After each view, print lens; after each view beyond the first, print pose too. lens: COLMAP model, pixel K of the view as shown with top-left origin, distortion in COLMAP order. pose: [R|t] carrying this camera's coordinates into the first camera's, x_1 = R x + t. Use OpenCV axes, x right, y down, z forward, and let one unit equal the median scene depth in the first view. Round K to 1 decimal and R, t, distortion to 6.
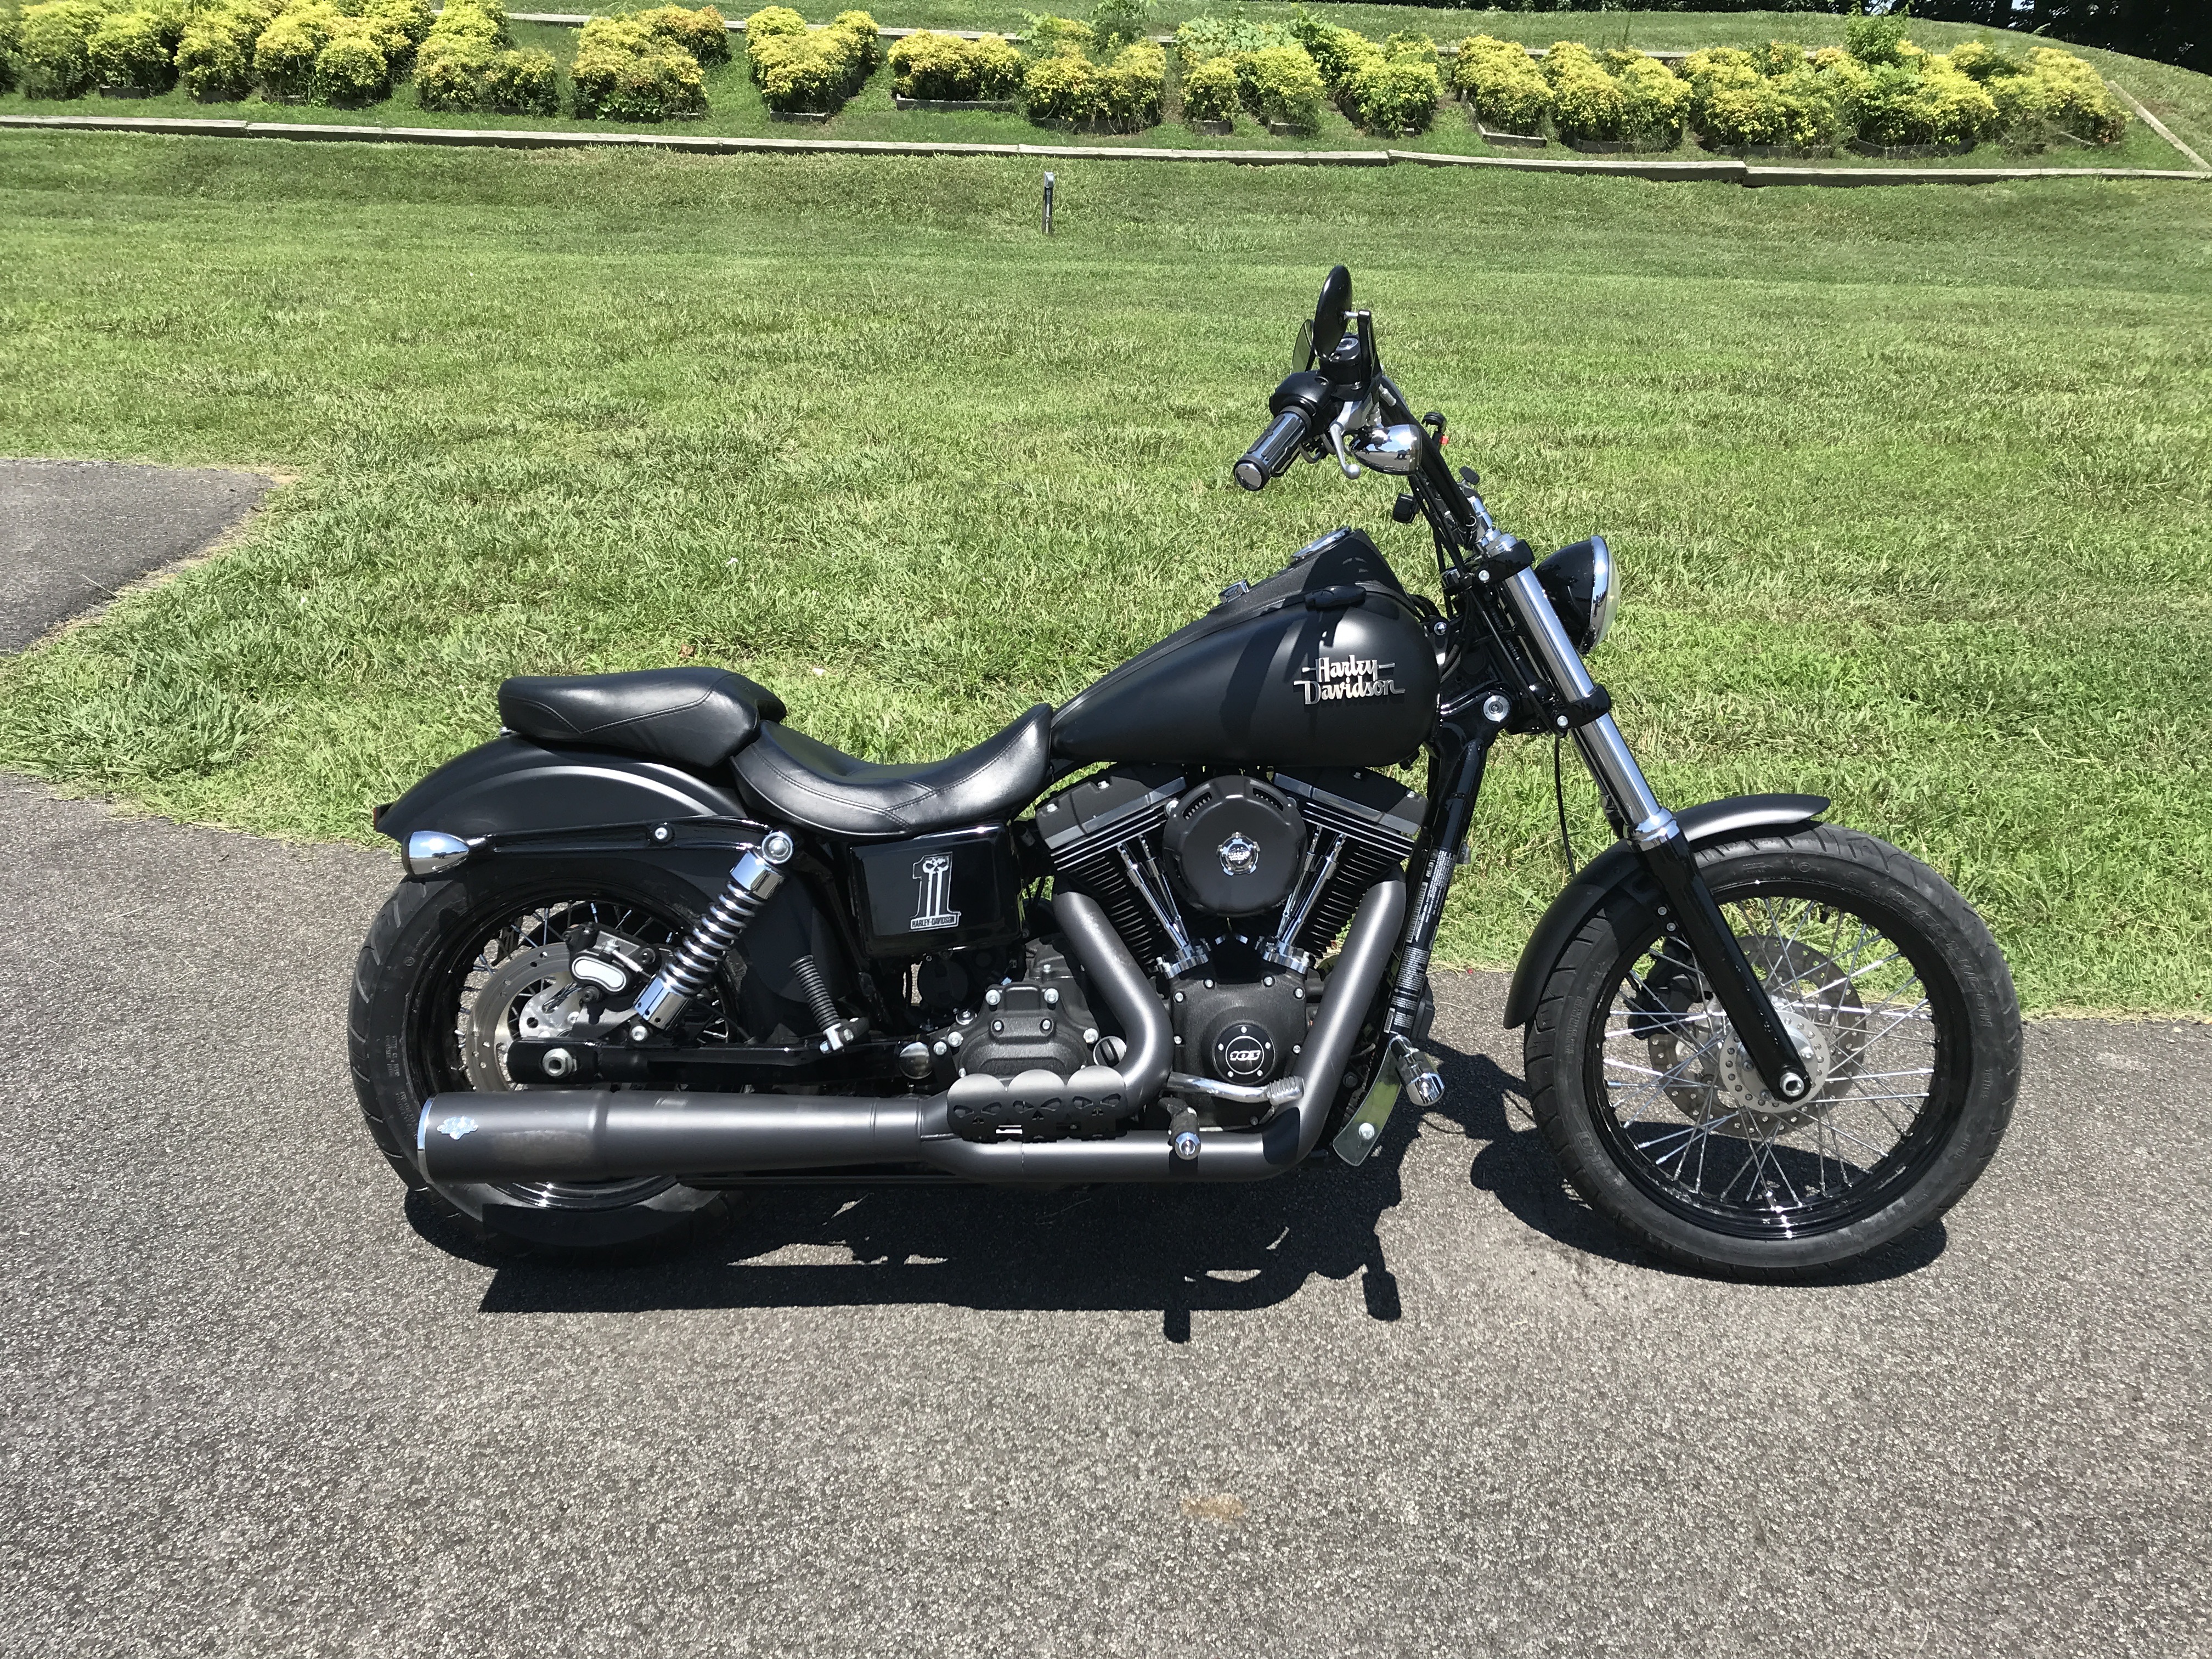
lens RADIAL K [[1815.3, 0, 1098.3], [0, 1815.3, 815.9], [0, 0, 1]] dist [0.011576, 0.013084]
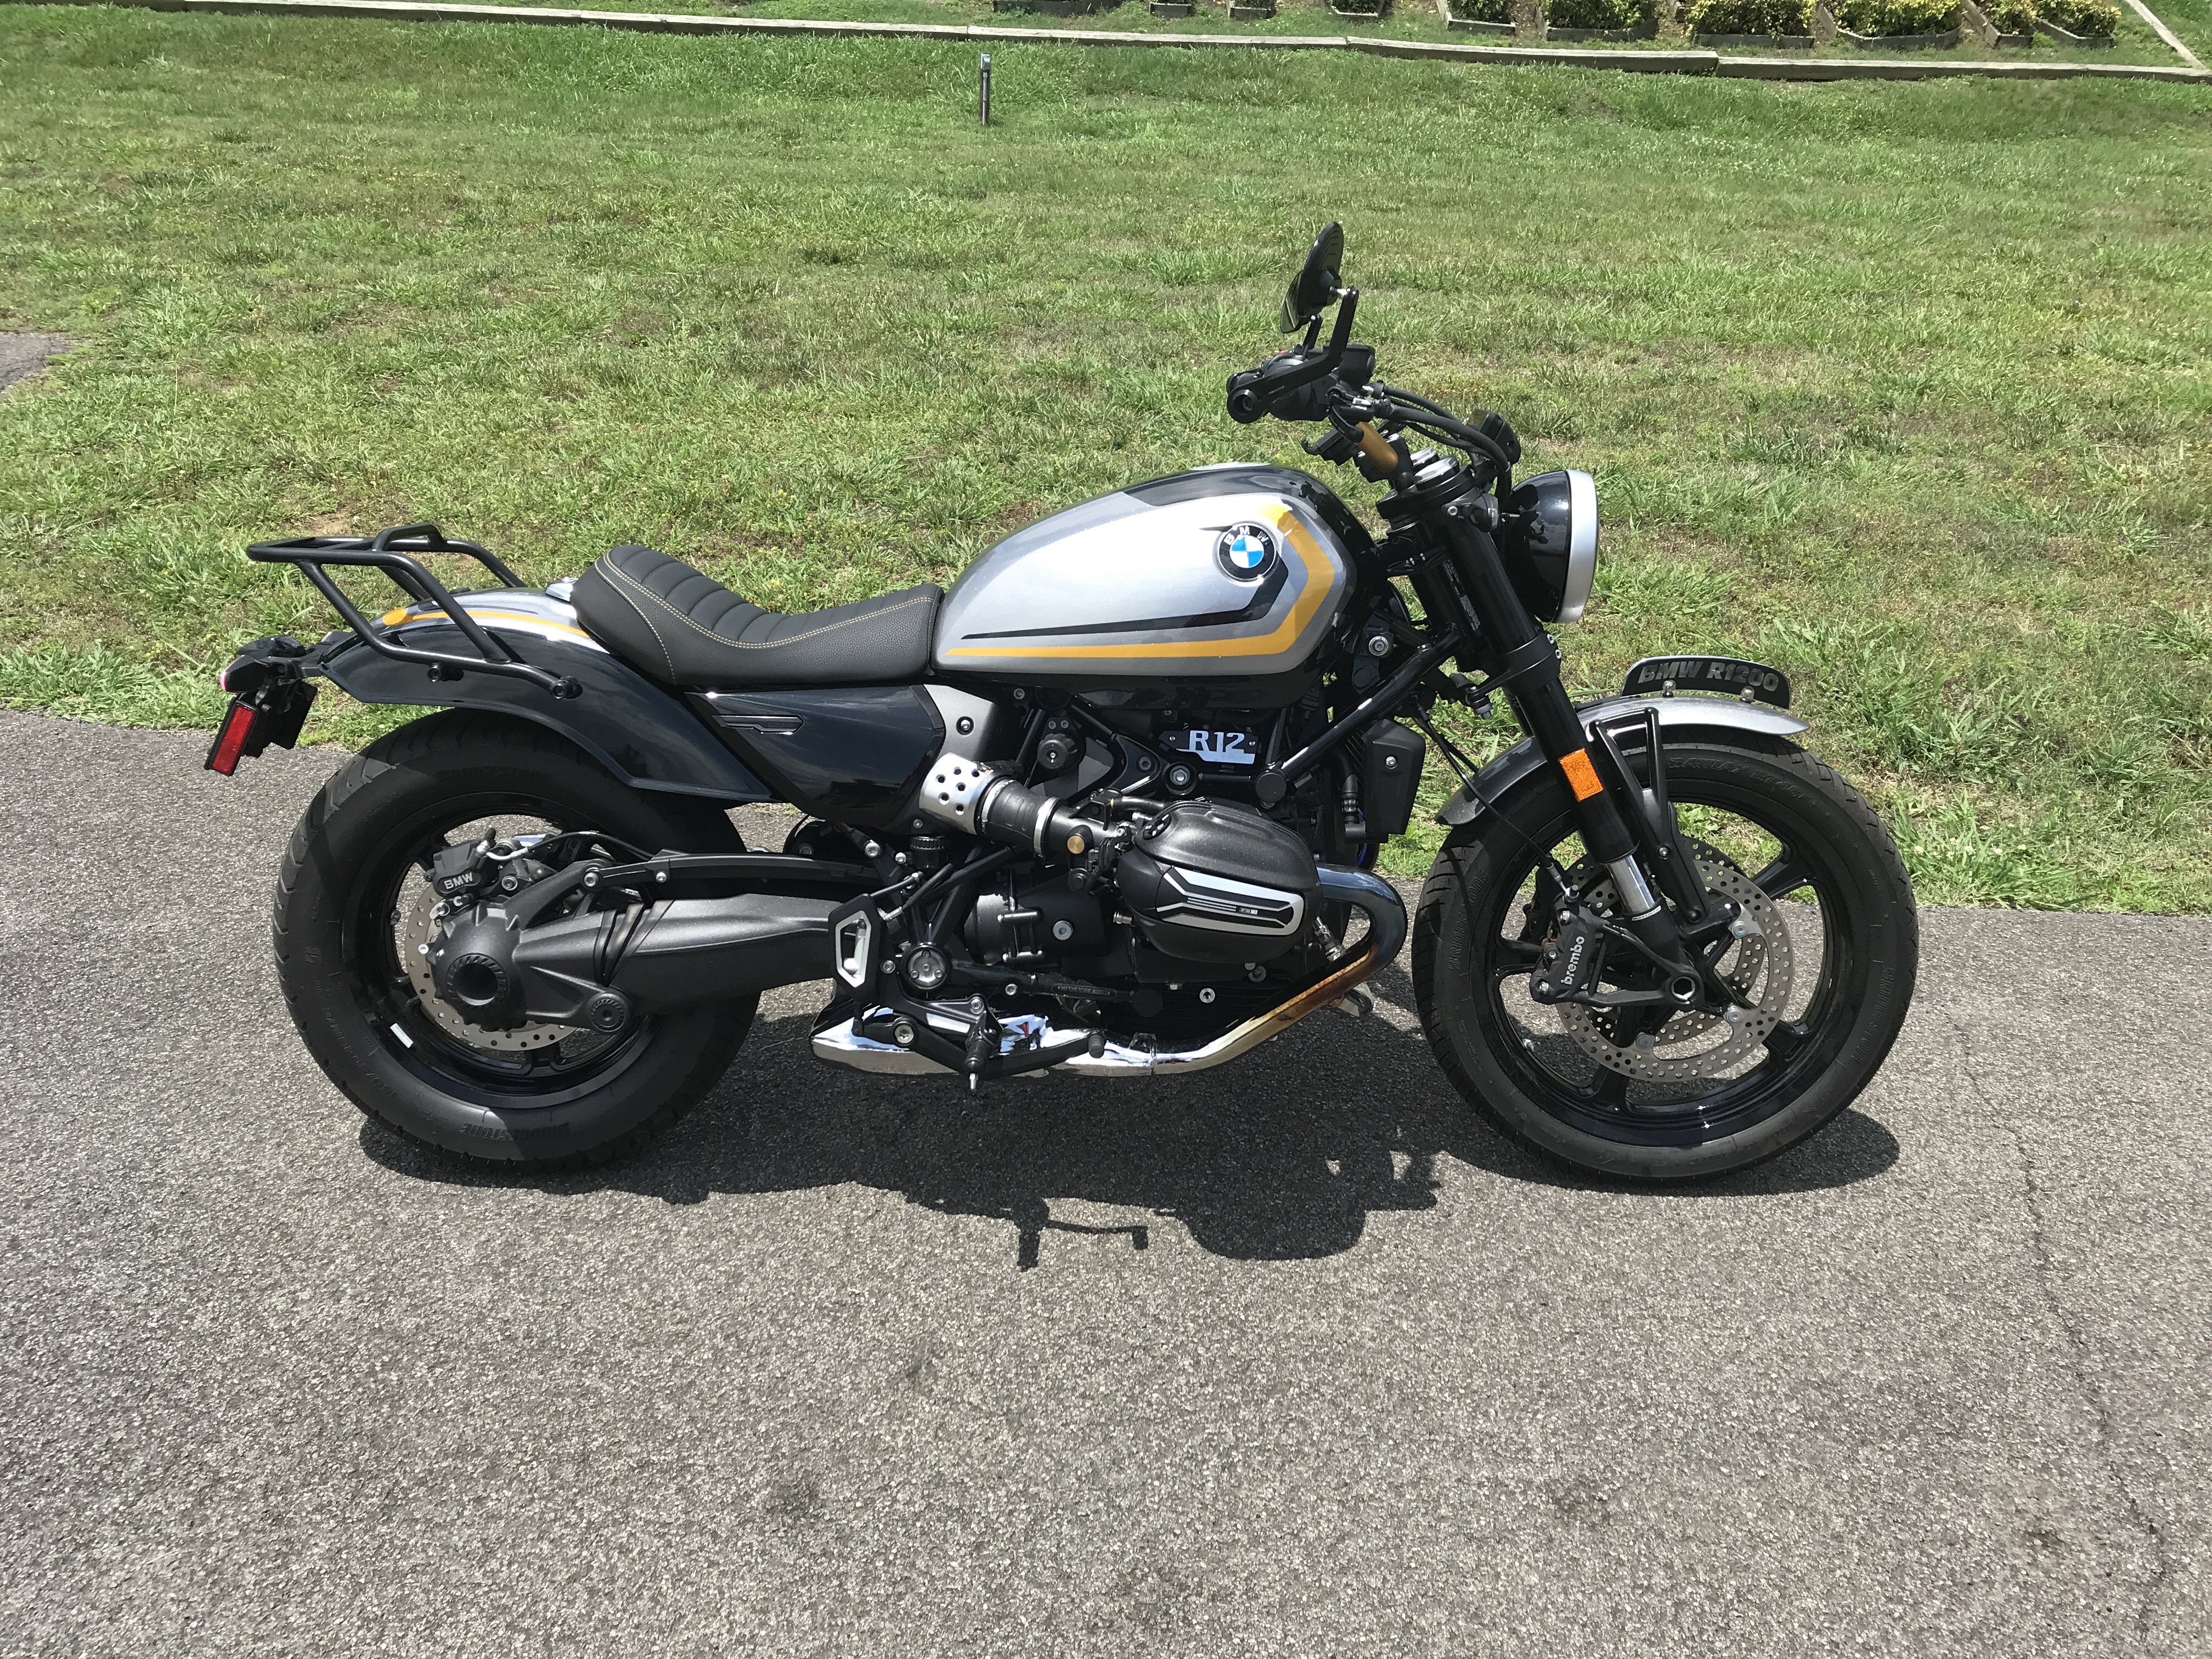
lens RADIAL K [[1815.3, 0, 1101.5], [0, 1815.3, 823.4], [0, 0, 1]] dist [0.011576, 0.013084]
pose [[0.999562, 0.019694, -0.022094, 0.464667], [-0.018457, 0.998323, 0.054869, 0.032300], [0.023138, -0.054437, 0.998249, 0.006197]]
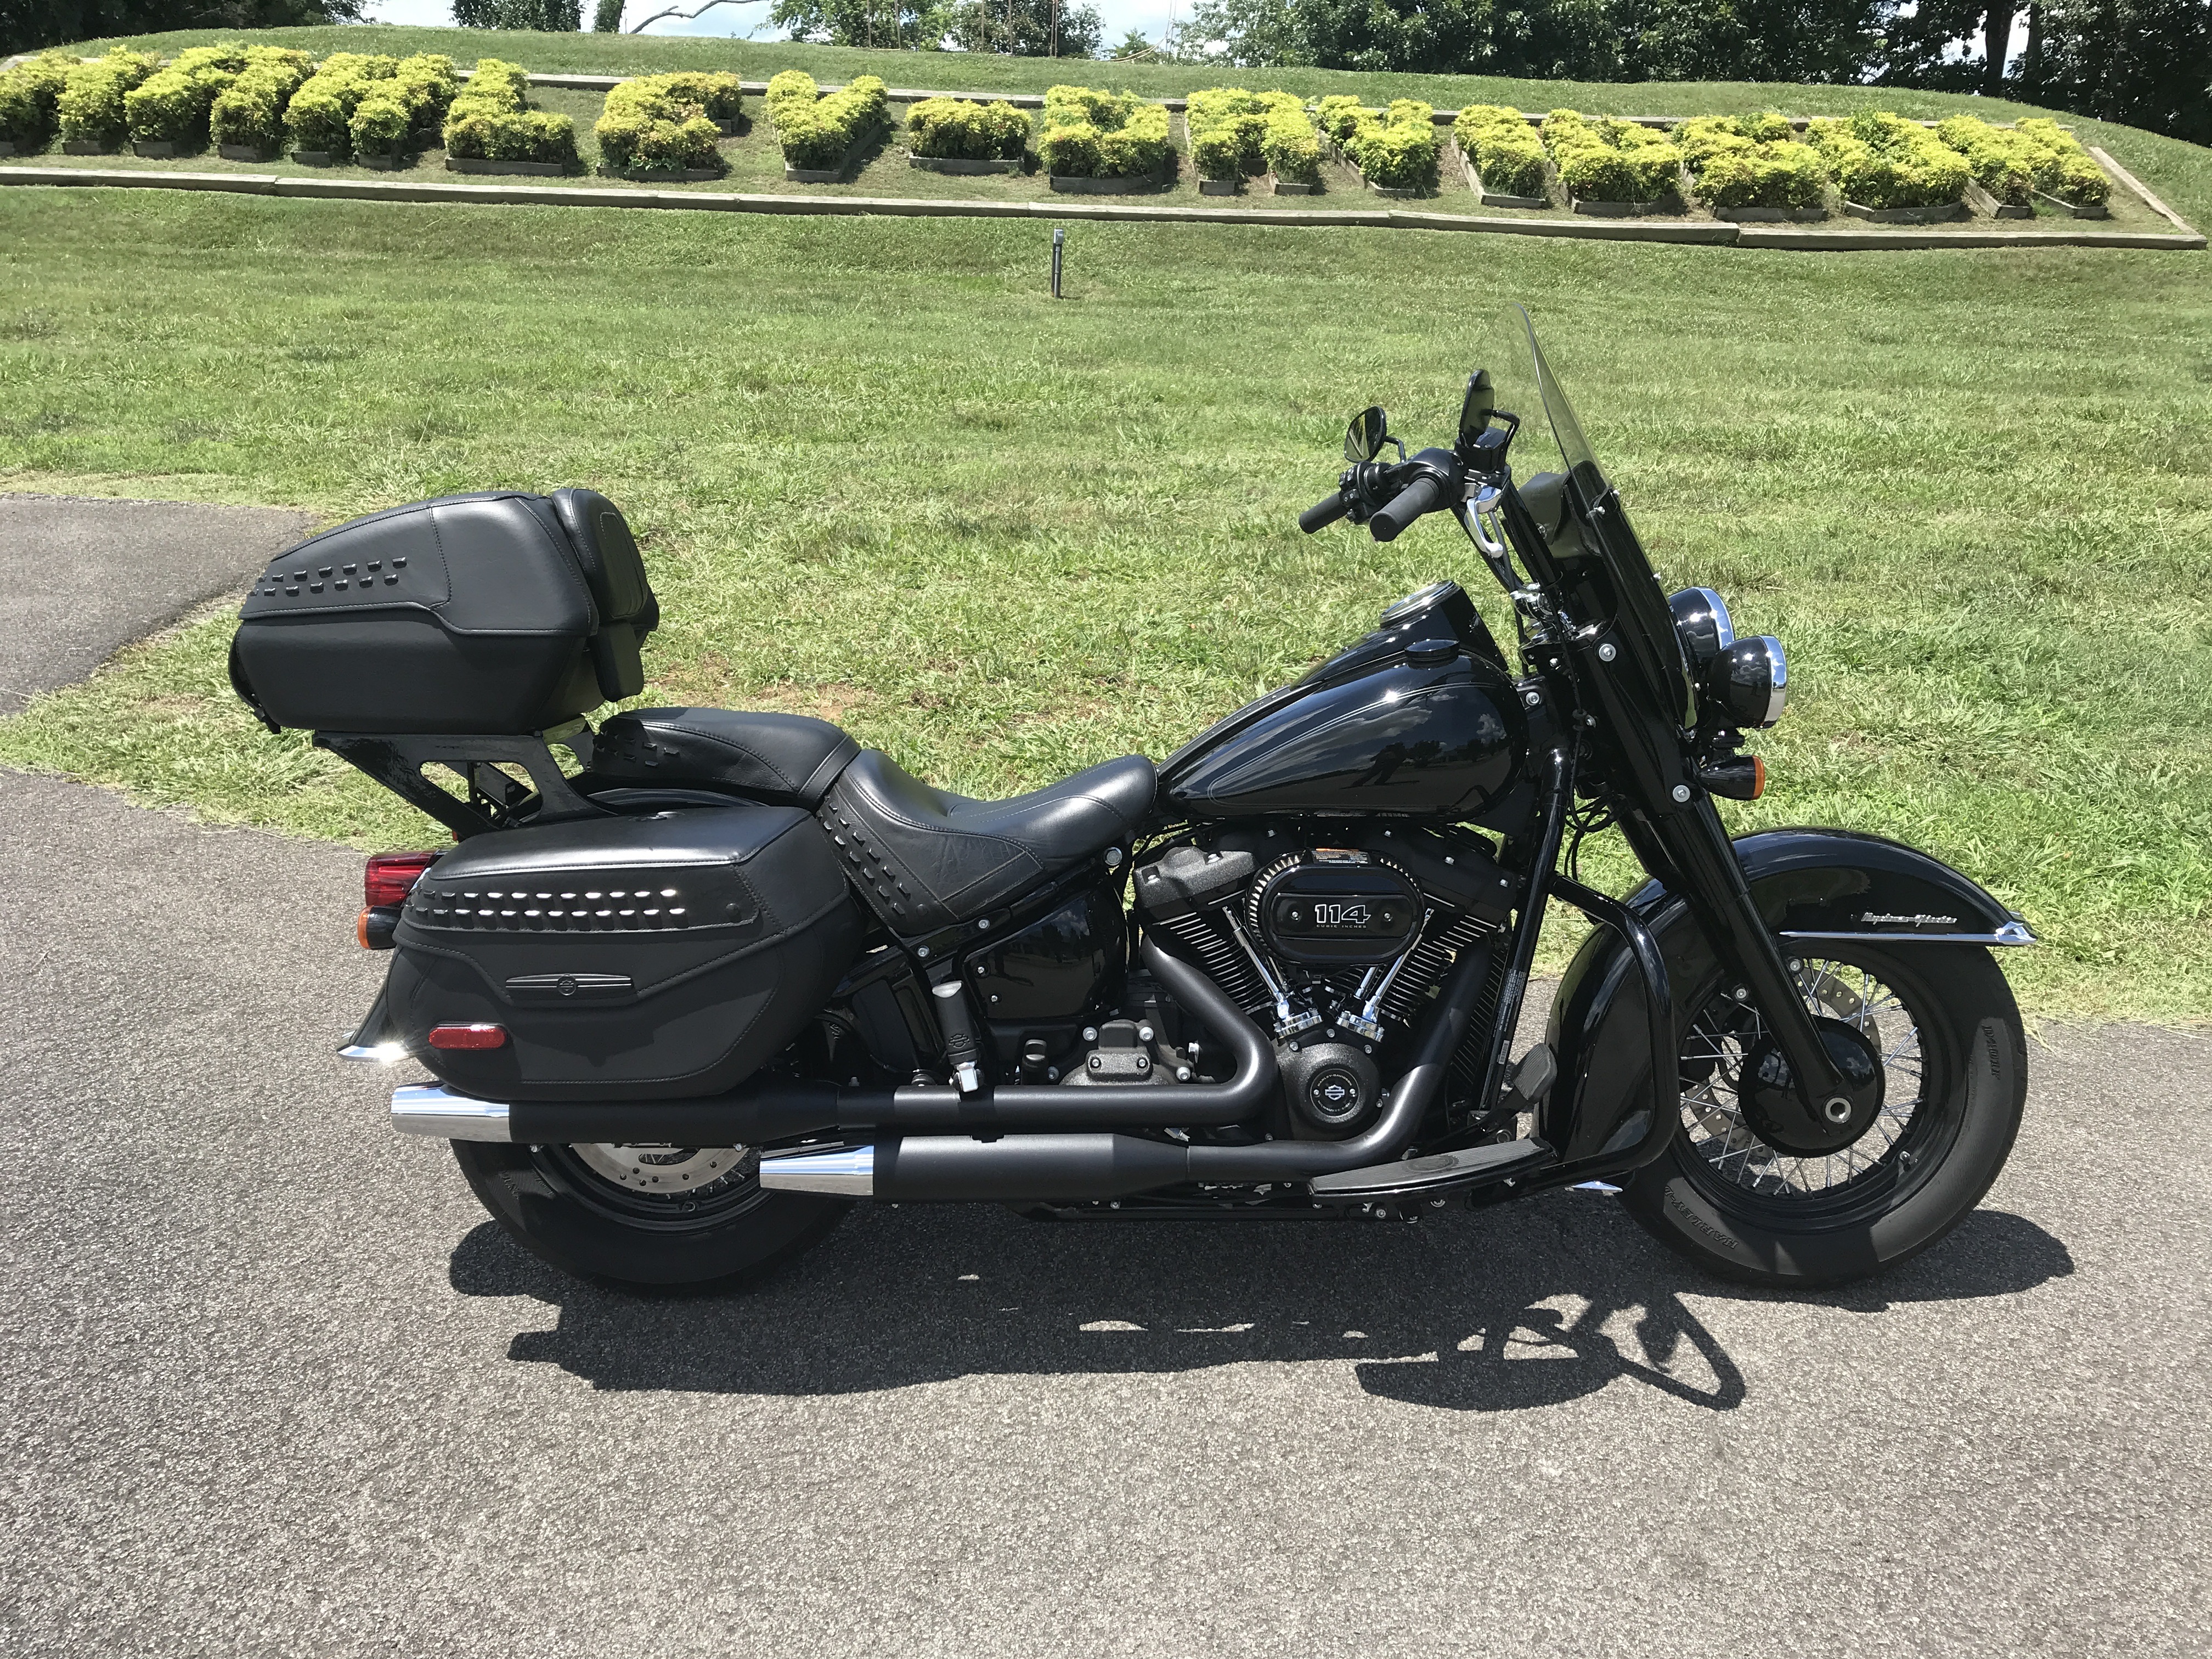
lens RADIAL K [[1815.3, 0, 1096.6], [0, 1815.3, 819.1], [0, 0, 1]] dist [0.011576, 0.013084]
pose [[0.999985, 0.005285, -0.001285, -0.016543], [-0.005317, 0.999633, -0.026545, 0.040139], [0.001144, 0.026552, 0.999647, -0.116413]]
